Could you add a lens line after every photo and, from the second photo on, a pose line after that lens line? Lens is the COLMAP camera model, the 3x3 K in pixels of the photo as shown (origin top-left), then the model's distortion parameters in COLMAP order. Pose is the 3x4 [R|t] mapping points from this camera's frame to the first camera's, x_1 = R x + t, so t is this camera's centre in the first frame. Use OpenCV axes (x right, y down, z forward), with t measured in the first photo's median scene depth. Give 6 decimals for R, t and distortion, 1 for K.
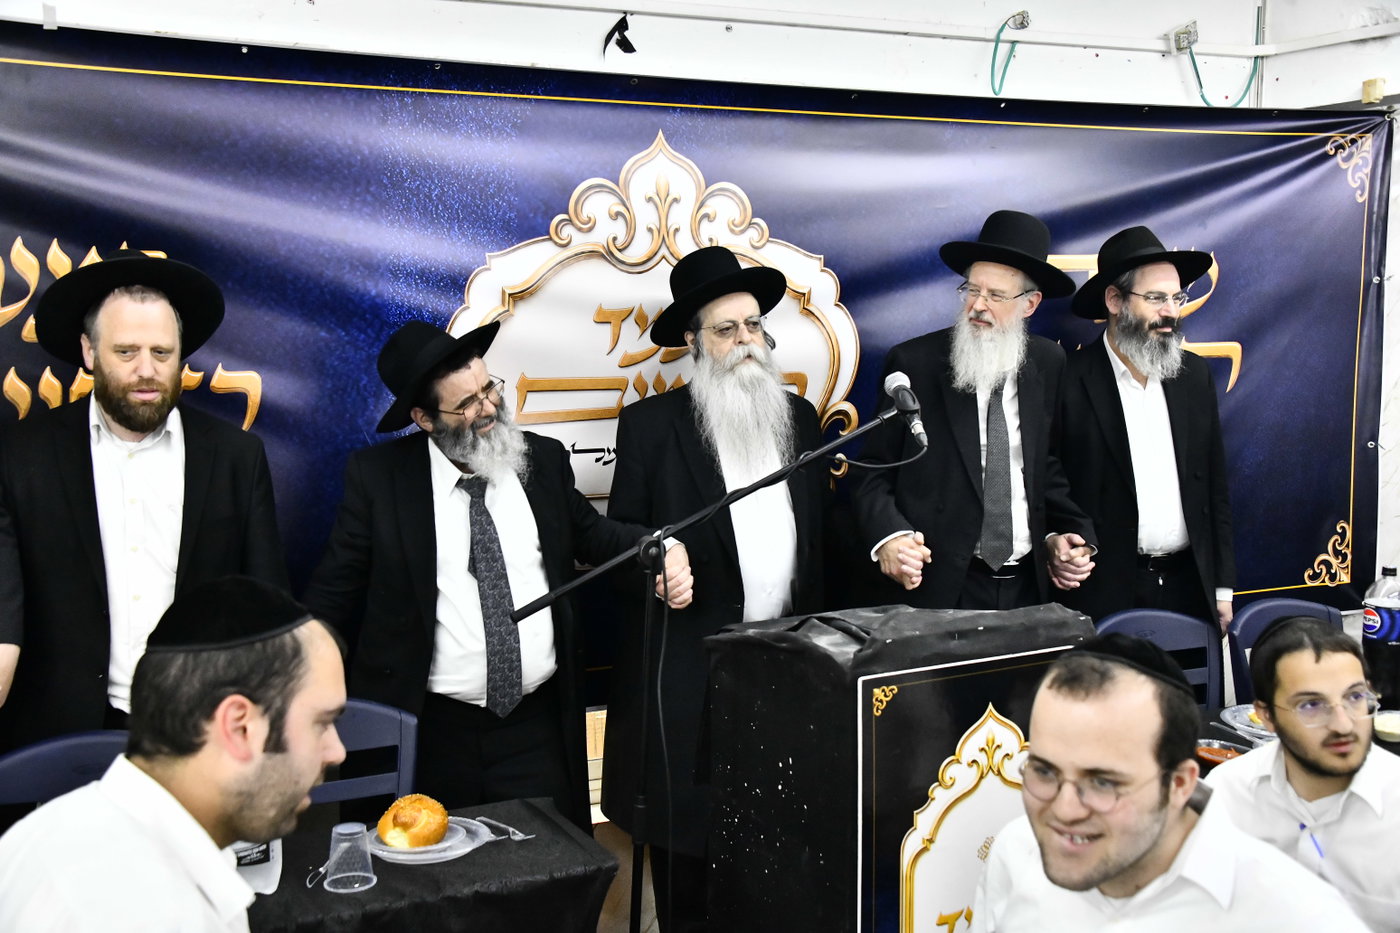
lens RADIAL K [[1469.6, 0, 708.1], [0, 1469.6, 472.2], [0, 0, 1]] dist [0.057236, 0.000000]
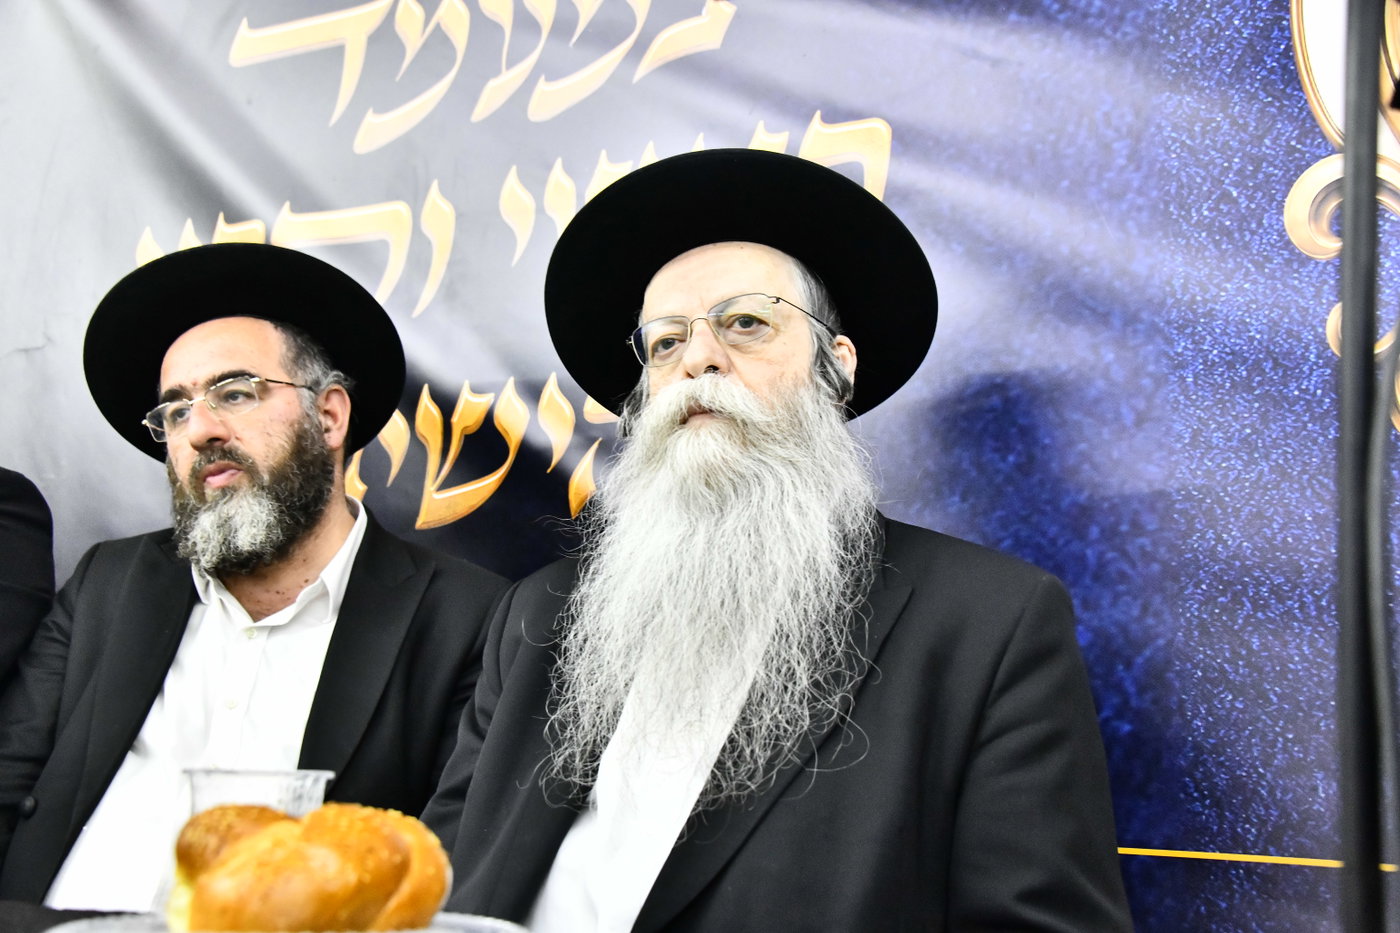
lens RADIAL K [[1574.8, 0, 734.8], [0, 1574.8, 472.3], [0, 0, 1]] dist [0.121604, 0.000000]
pose [[0.626214, -0.118570, -0.770583, 0.050605], [-0.105903, 0.966271, -0.234743, 0.161932], [0.772425, 0.228607, 0.592535, 0.630481]]
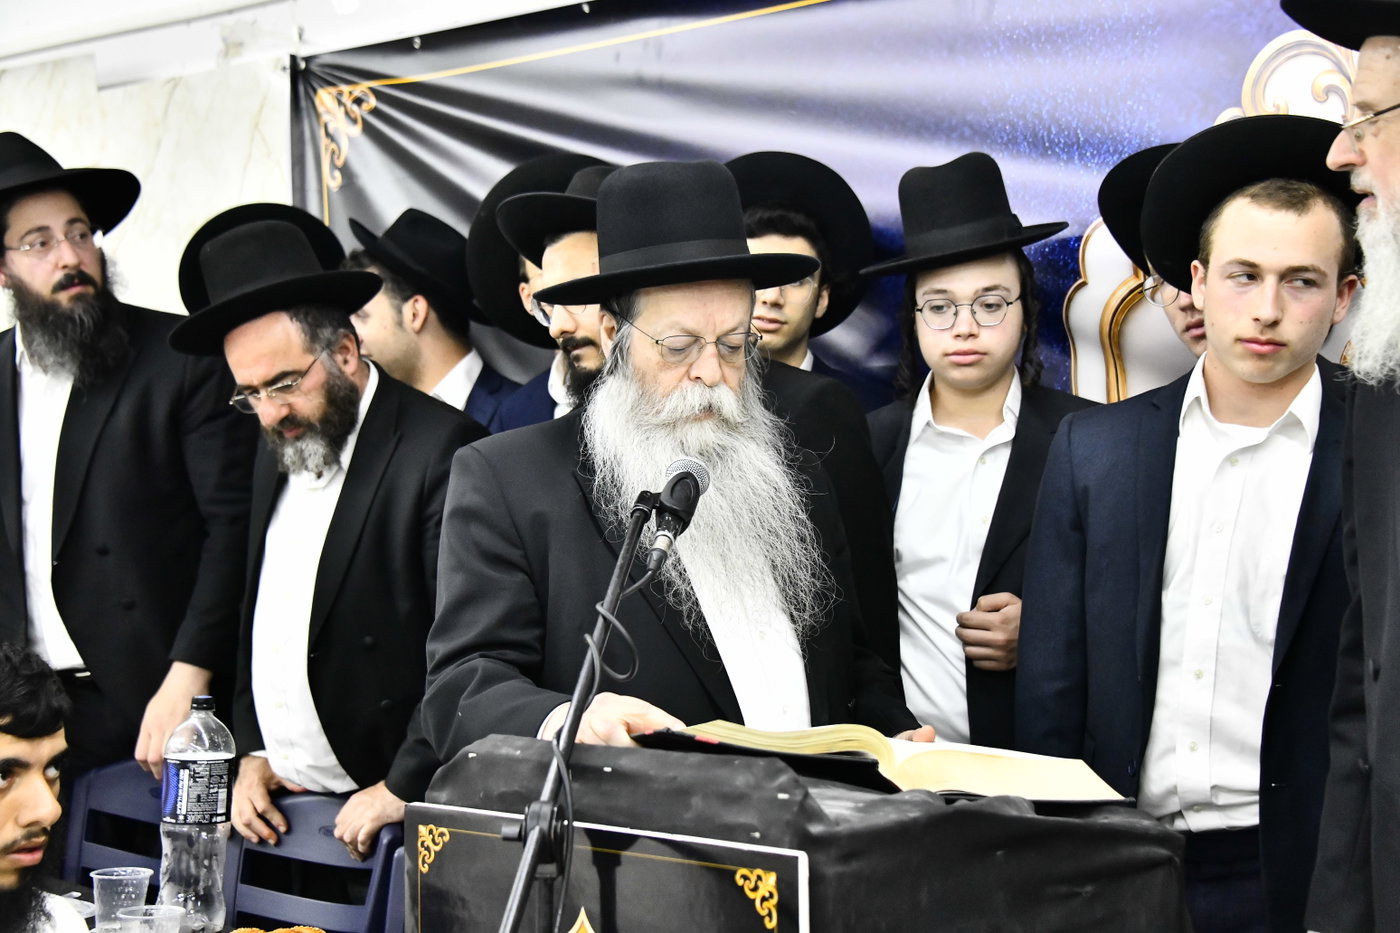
lens RADIAL K [[2316.7, 0, 732.5], [0, 2316.7, 506.6], [0, 0, 1]] dist [0.309812, 0.000000]
pose [[0.338124, 0.020058, -0.940888, 0.707724], [-0.100846, 0.994788, -0.015034, 0.012412], [0.935683, 0.099968, 0.338384, 0.522630]]
